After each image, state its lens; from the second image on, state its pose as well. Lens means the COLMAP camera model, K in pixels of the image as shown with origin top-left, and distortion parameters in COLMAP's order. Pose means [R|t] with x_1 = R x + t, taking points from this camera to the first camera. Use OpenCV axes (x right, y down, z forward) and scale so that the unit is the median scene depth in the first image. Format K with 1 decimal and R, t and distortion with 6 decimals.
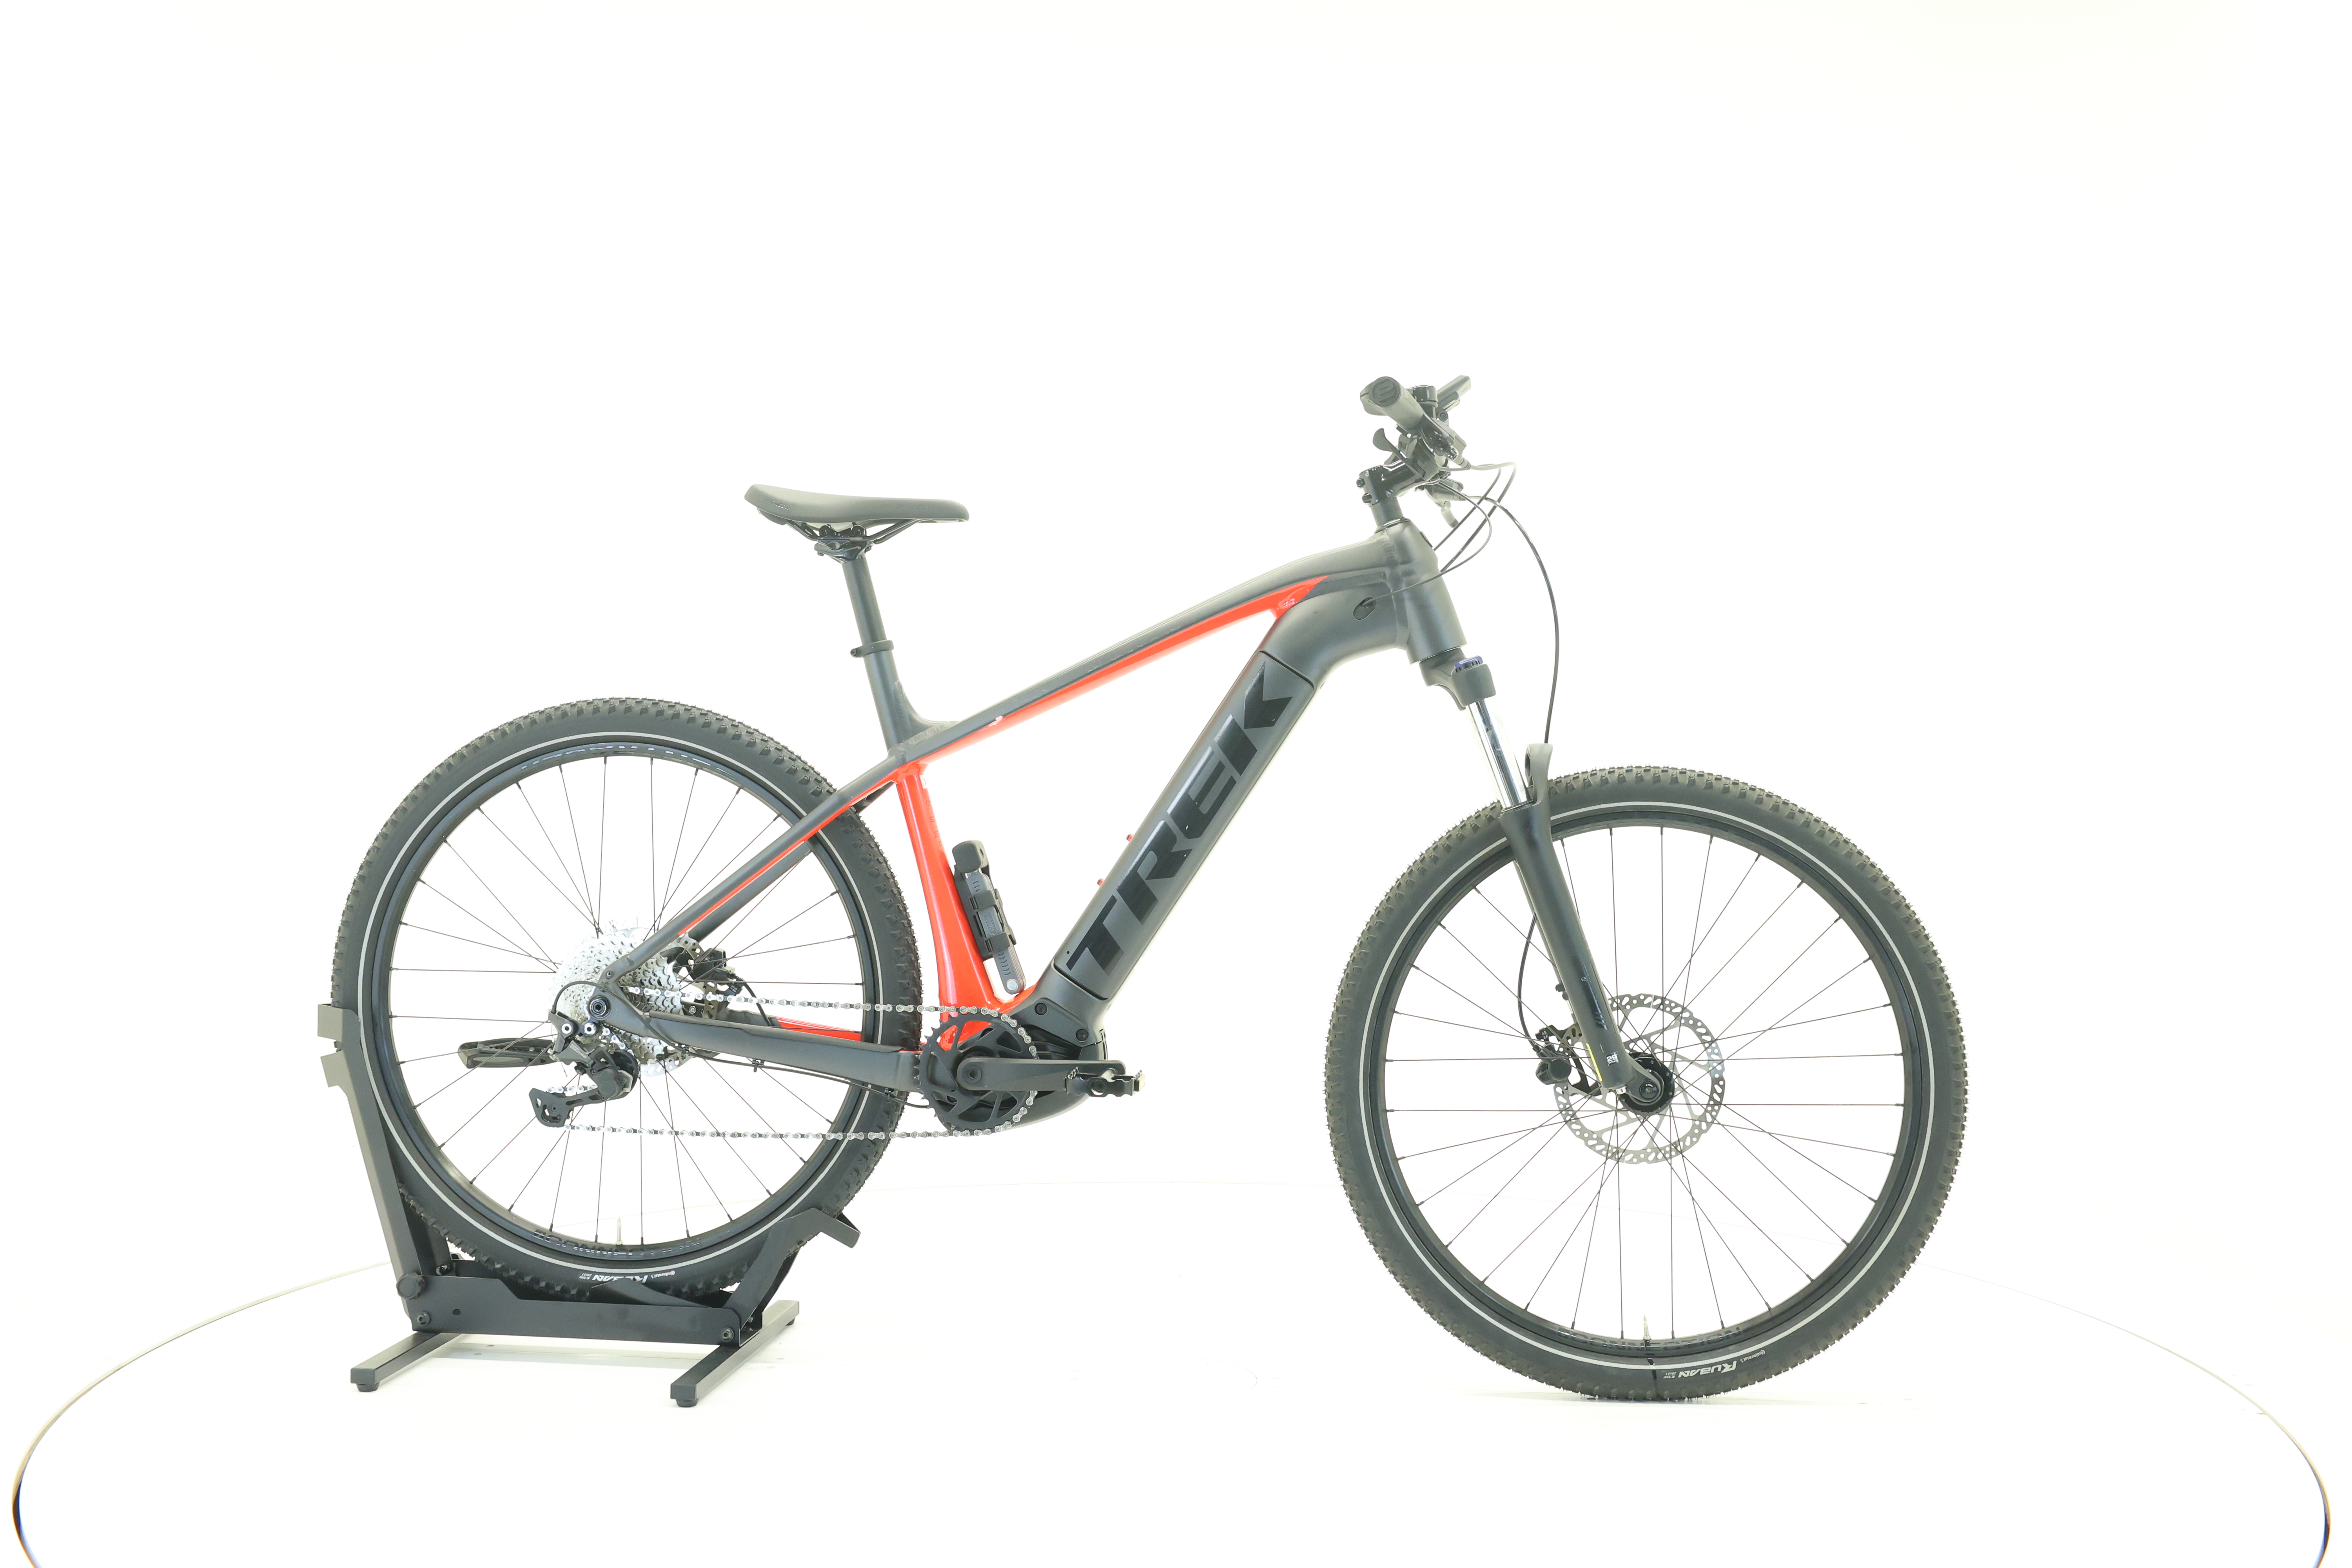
lens RADIAL K [[2504.9, 0, 1162.2], [0, 2504.9, 773.2], [0, 0, 1]] dist [0.019210, 0.000000]
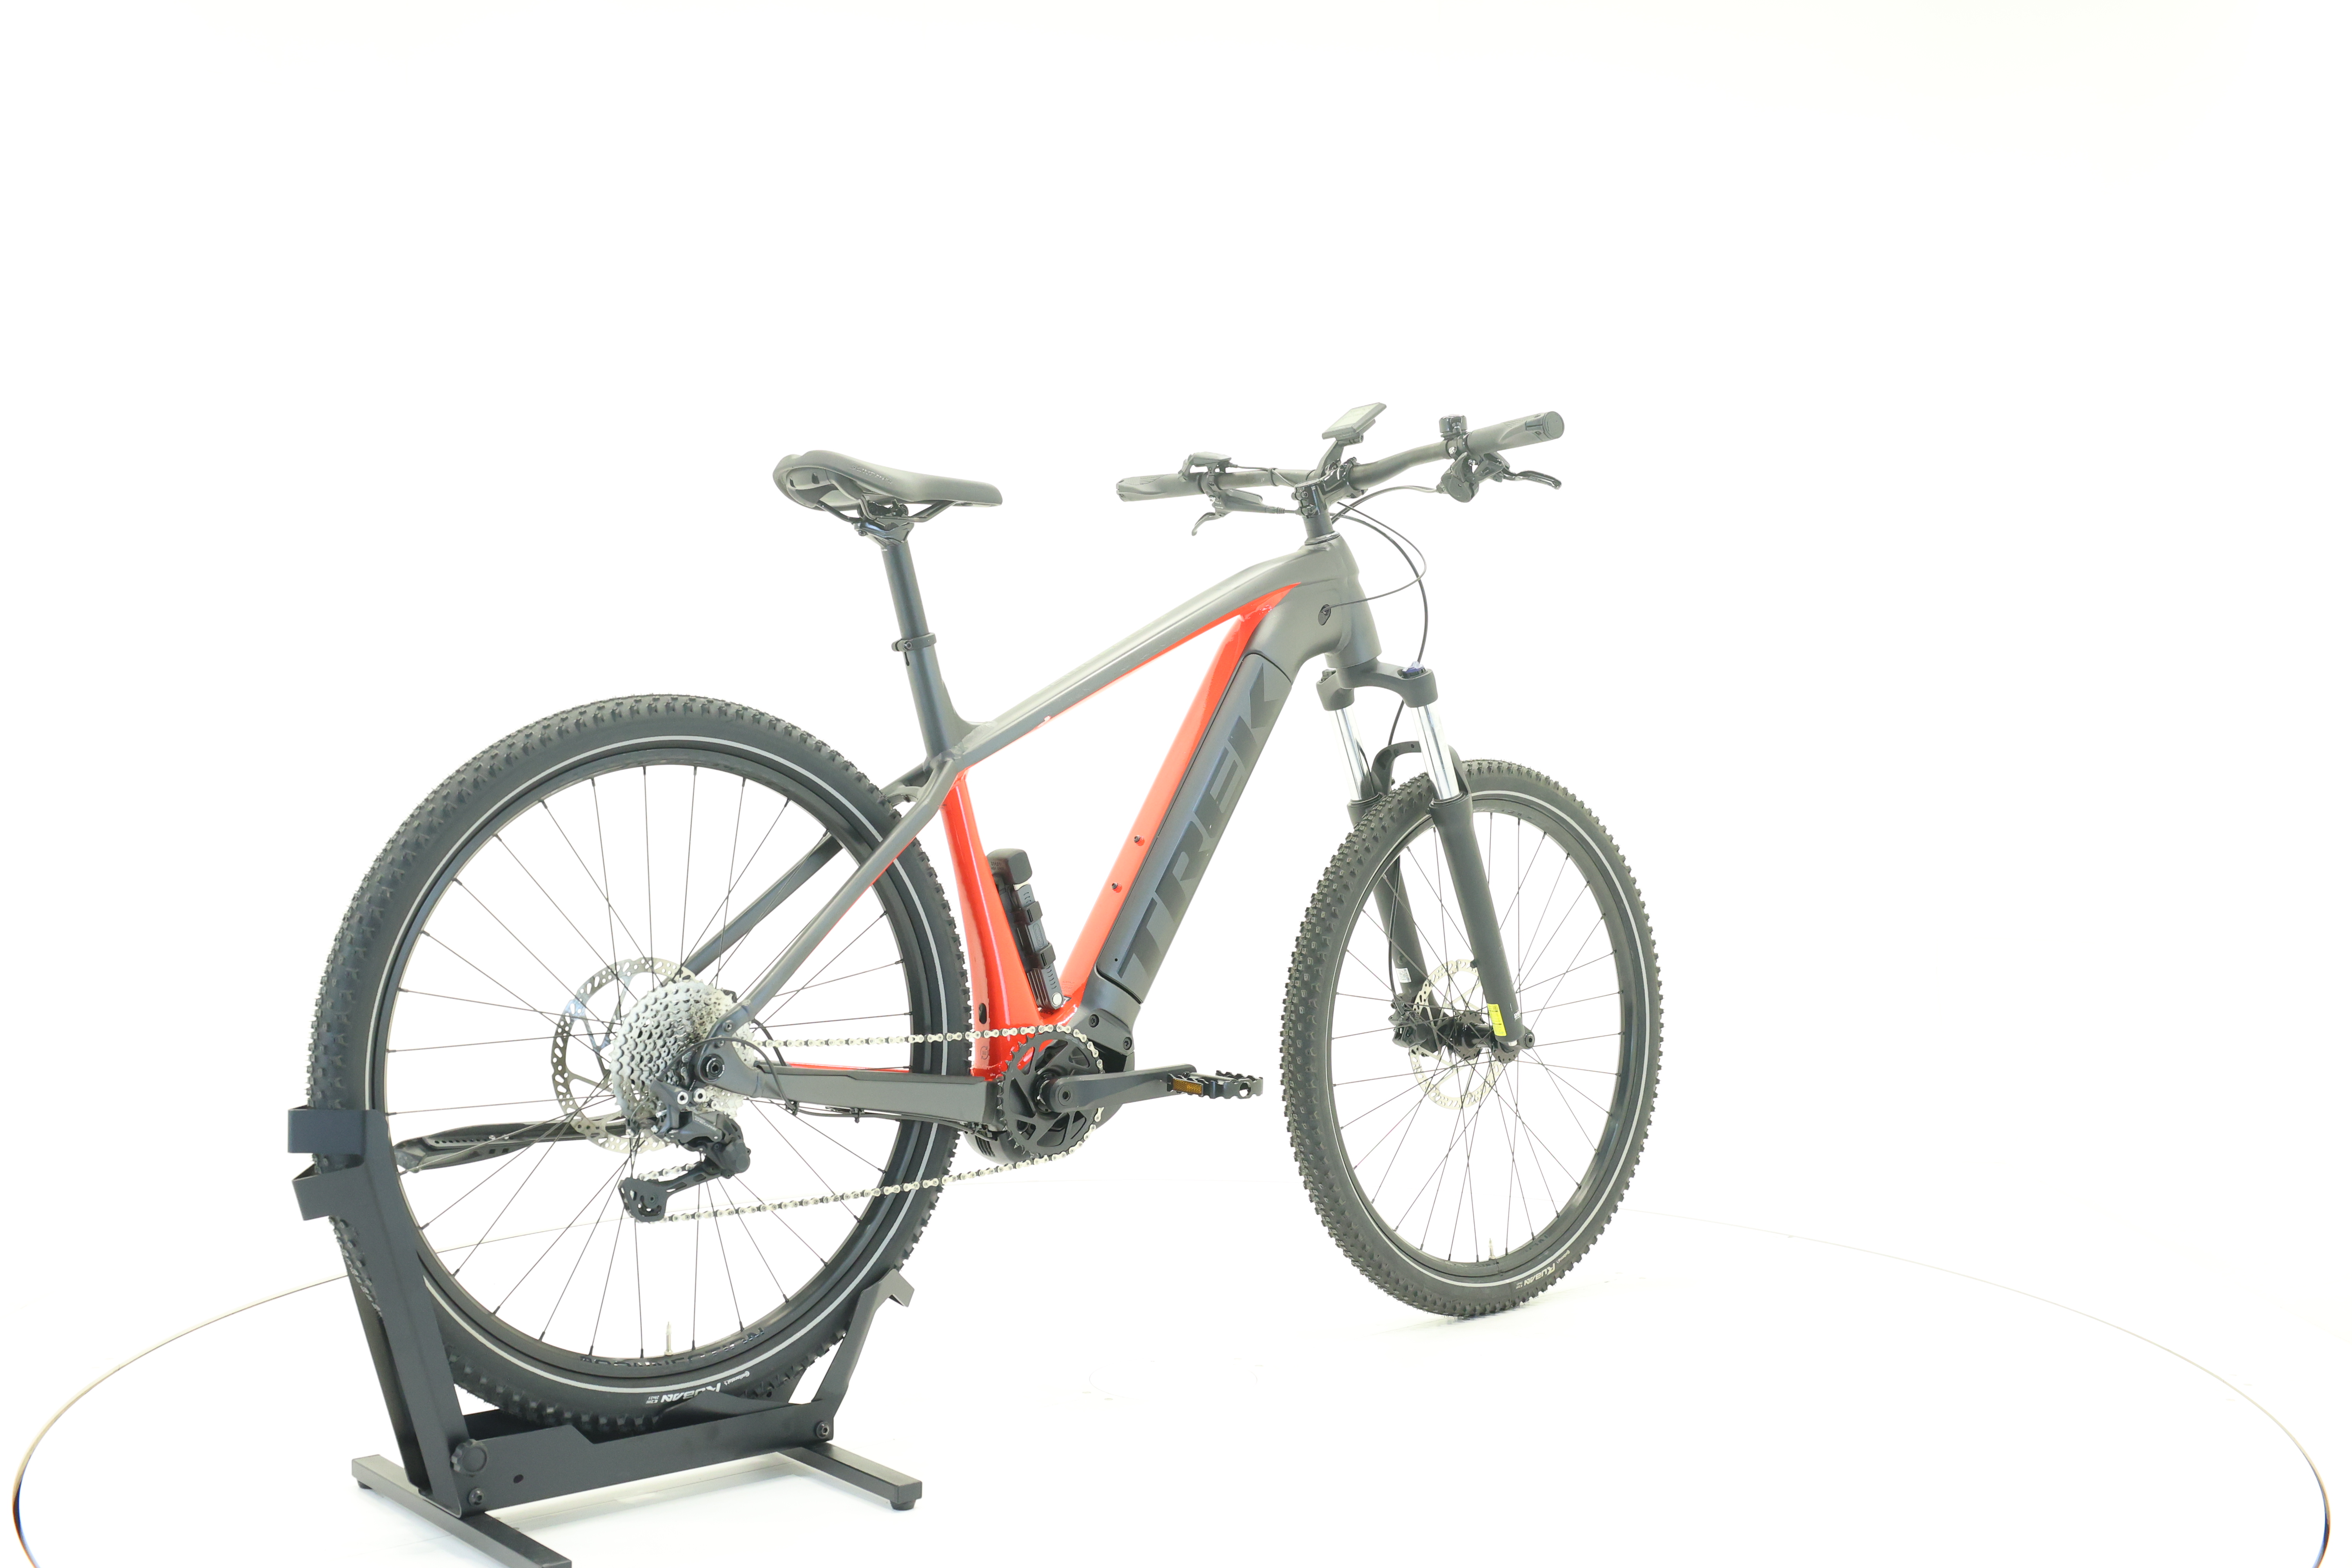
lens RADIAL K [[2504.9, 0, 1170.3], [0, 2504.9, 770.6], [0, 0, 1]] dist [0.019210, 0.000000]
pose [[0.671883, -0.017344, 0.740455, -0.732085], [0.011459, 0.999850, 0.013022, -0.014119], [-0.740569, -0.000265, 0.671980, 0.328722]]
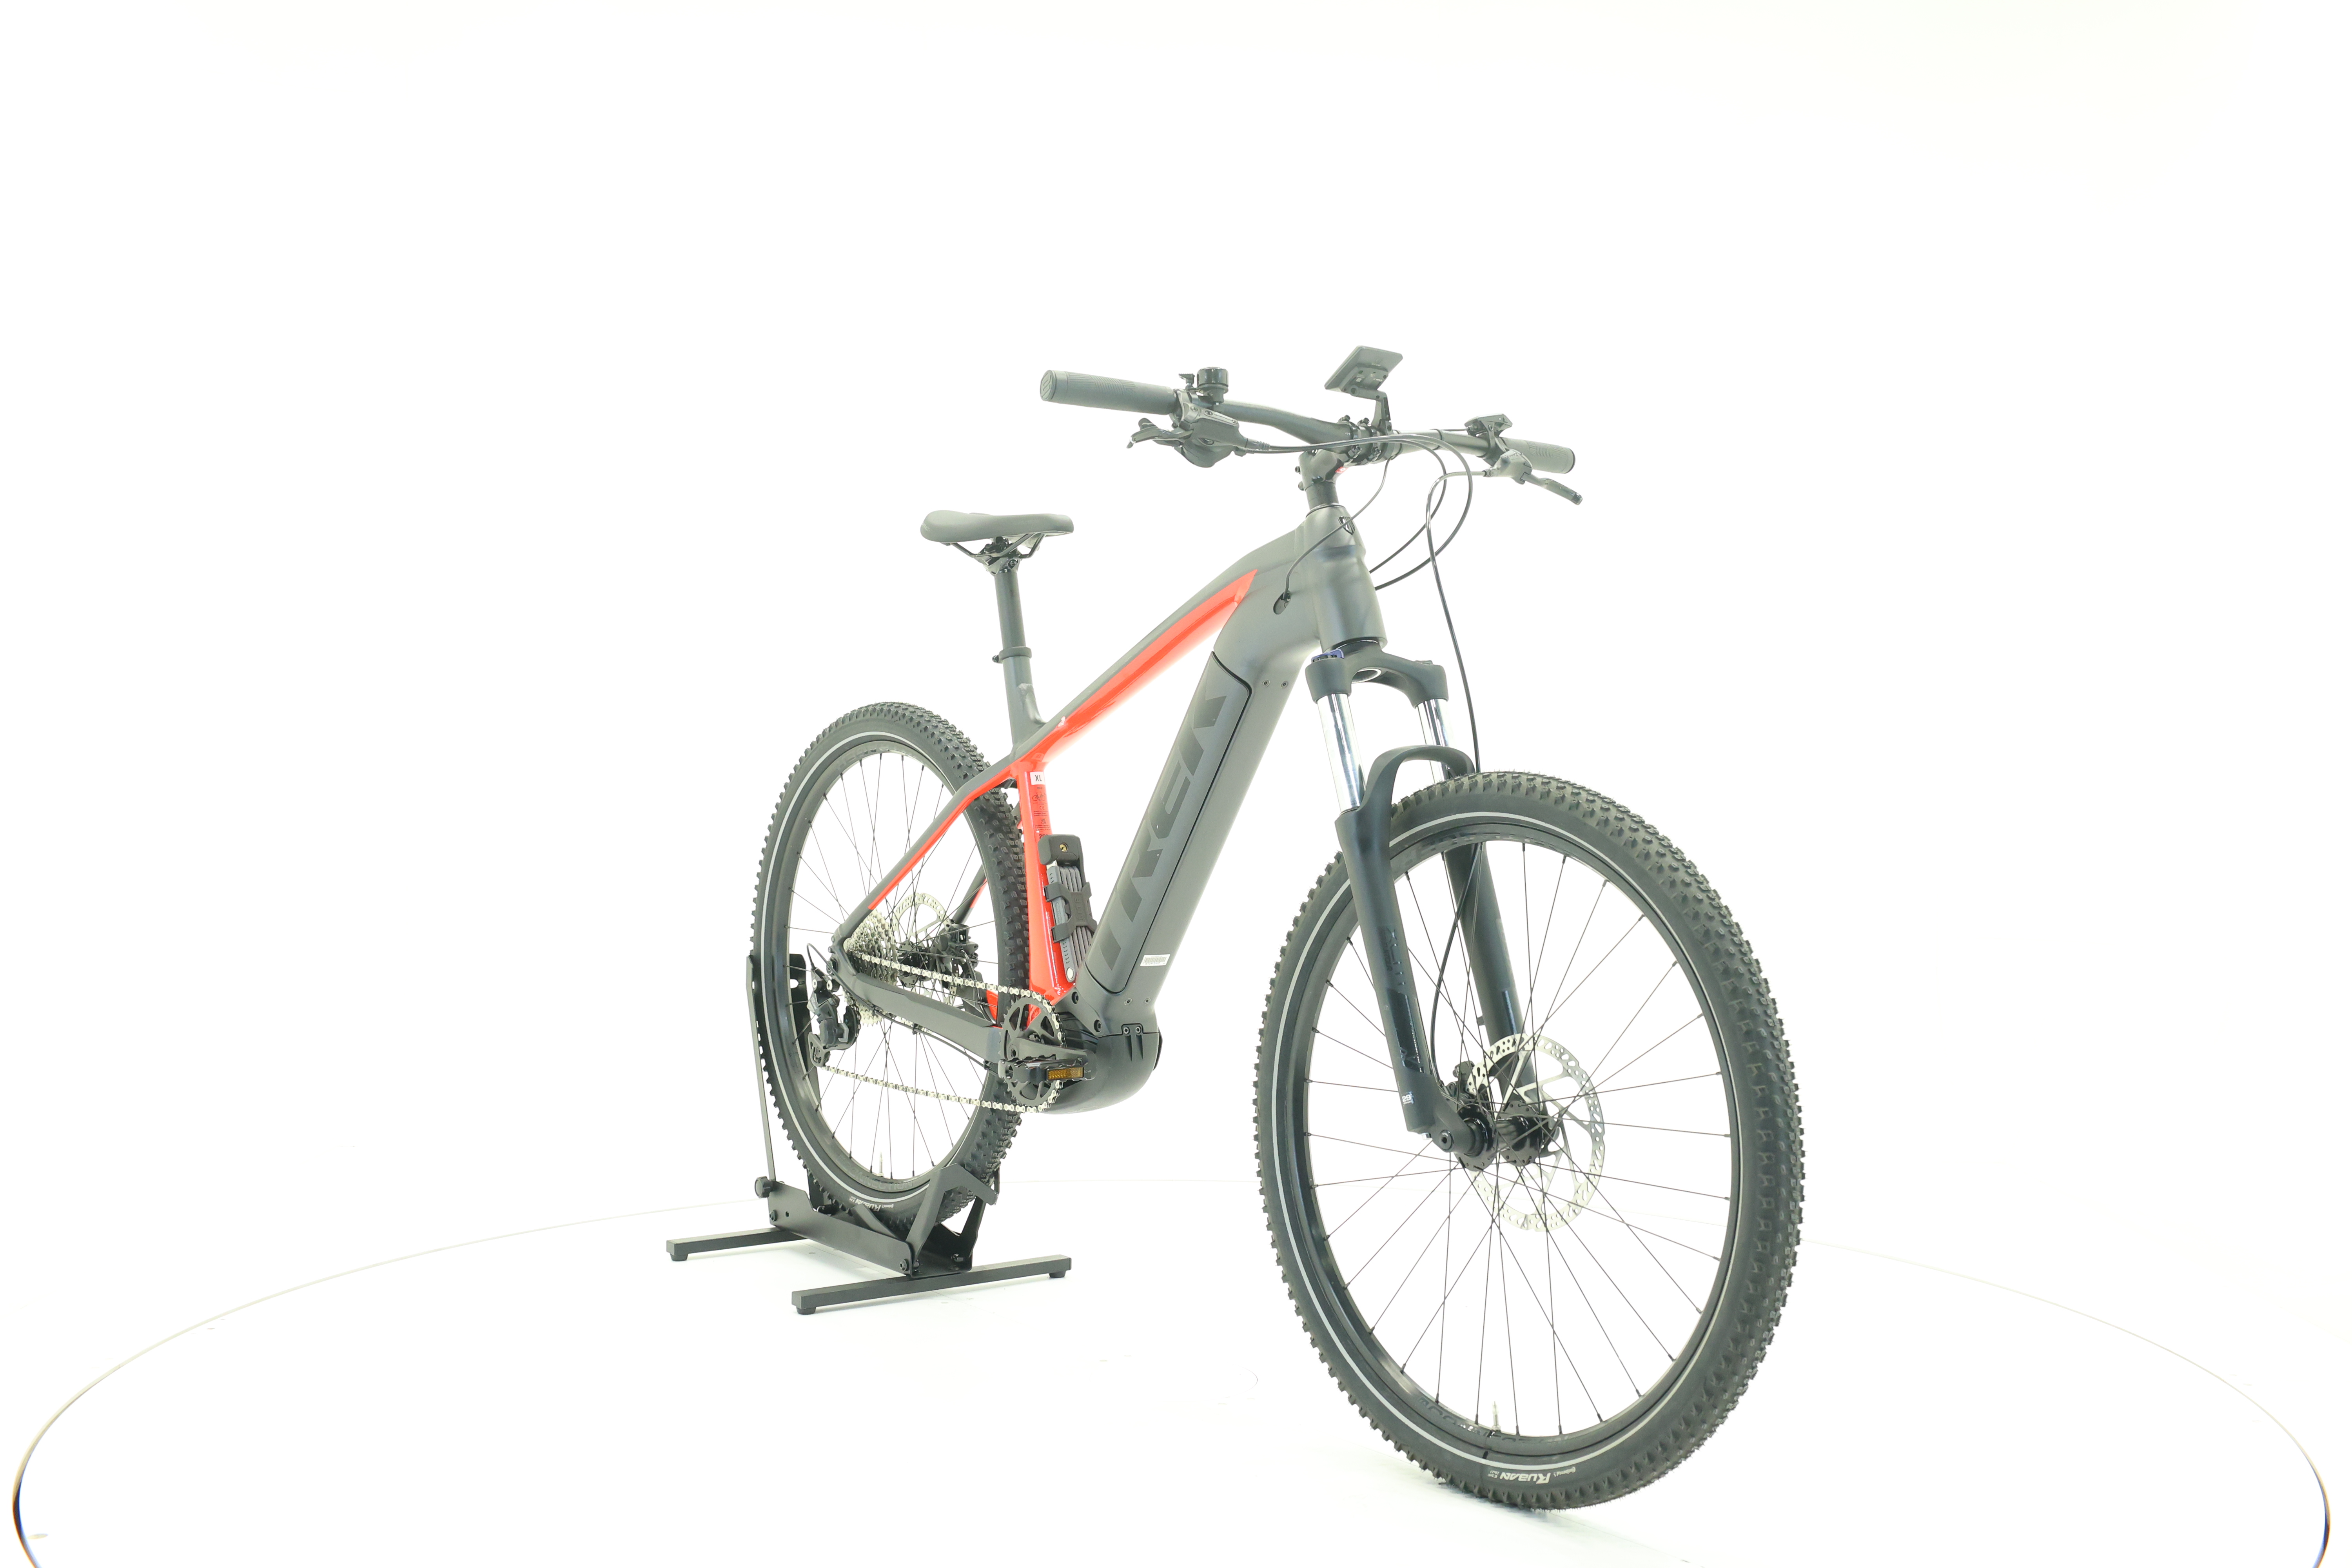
lens RADIAL K [[2504.9, 0, 1176.2], [0, 2504.9, 779.1], [0, 0, 1]] dist [0.019210, 0.000000]
pose [[0.692592, 0.015317, -0.721167, 0.721543], [-0.015711, 0.999858, 0.006148, -0.003819], [0.721158, 0.007073, 0.692734, 0.306546]]
